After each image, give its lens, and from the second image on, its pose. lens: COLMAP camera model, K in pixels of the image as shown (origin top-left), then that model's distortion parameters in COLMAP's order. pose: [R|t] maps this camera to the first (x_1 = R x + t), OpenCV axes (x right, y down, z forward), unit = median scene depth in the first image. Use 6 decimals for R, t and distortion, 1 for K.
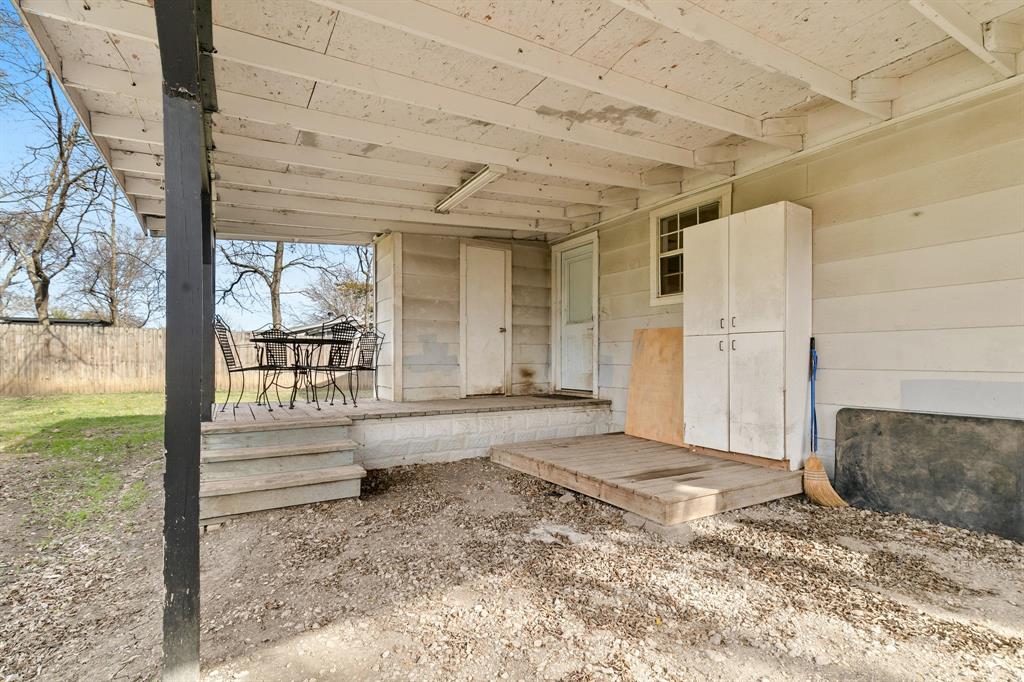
lens RADIAL K [[469.9, 0, 513.1], [0, 469.9, 361.1], [0, 0, 1]] dist [0.002676, -0.000252]
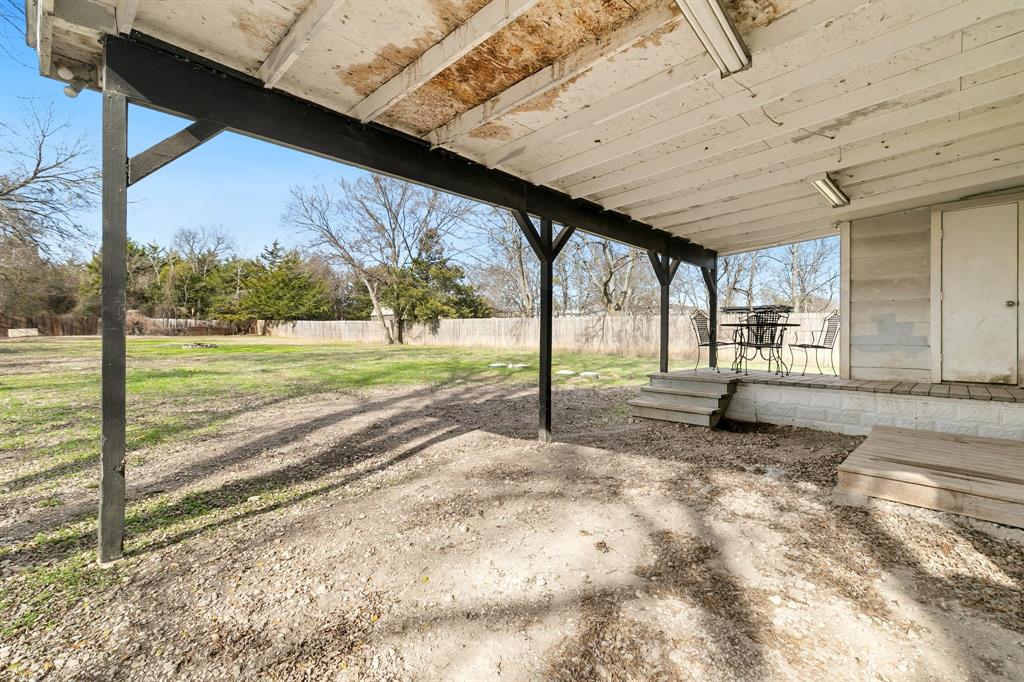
lens RADIAL K [[477.9, 0, 512.0], [0, 477.9, 341.0], [0, 0, 1]] dist [0.000387, -0.000075]
pose [[0.271339, 0.015054, -0.962366, 0.663850], [-0.011511, 0.999857, 0.012395, -0.004777], [0.962415, 0.007714, 0.271474, -0.035702]]
